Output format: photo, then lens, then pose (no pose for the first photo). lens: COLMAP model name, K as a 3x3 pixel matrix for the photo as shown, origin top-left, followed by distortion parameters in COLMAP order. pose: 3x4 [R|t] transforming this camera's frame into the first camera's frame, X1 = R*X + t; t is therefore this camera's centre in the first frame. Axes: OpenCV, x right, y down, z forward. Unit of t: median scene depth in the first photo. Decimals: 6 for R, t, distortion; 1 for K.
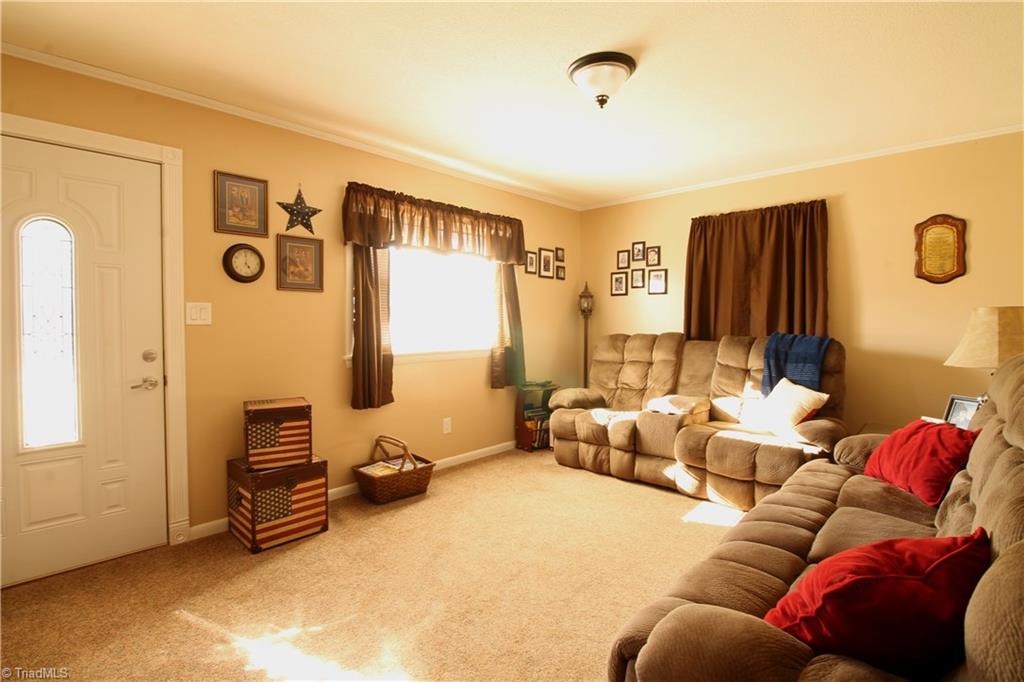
lens RADIAL K [[504.3, 0, 511.1], [0, 504.3, 330.2], [0, 0, 1]] dist [0.000793, 0.000137]
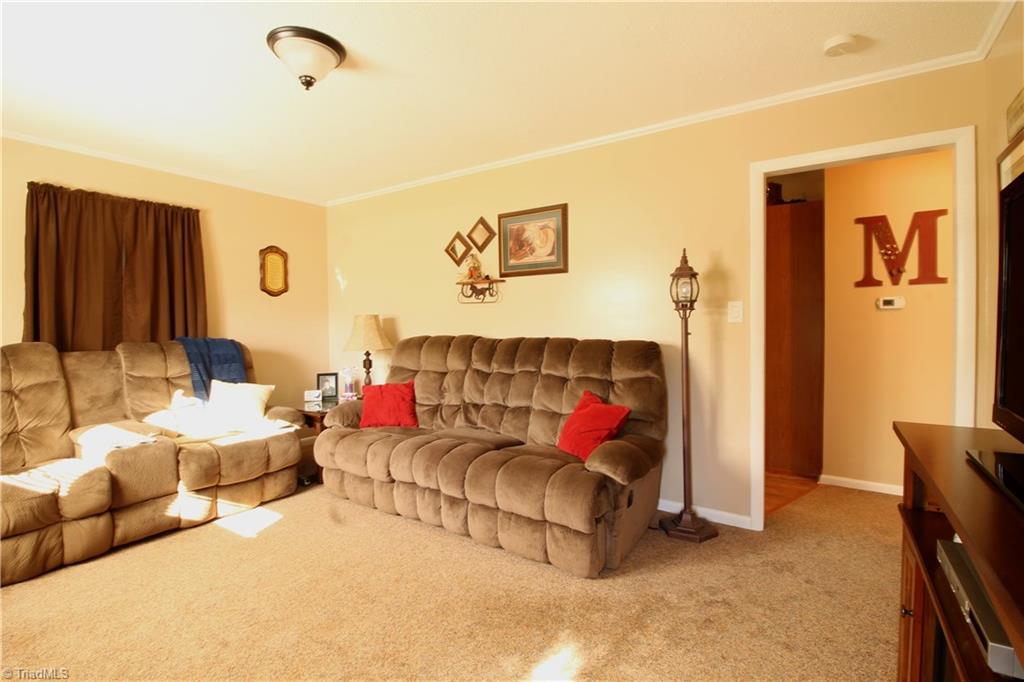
lens RADIAL K [[477.0, 0, 509.6], [0, 477.0, 328.7], [0, 0, 1]] dist [0.001455, -0.000254]
pose [[-0.141927, -0.015328, 0.989758, -0.501007], [0.029402, 0.999374, 0.019693, -0.011025], [-0.989440, 0.031896, -0.141388, 0.532258]]
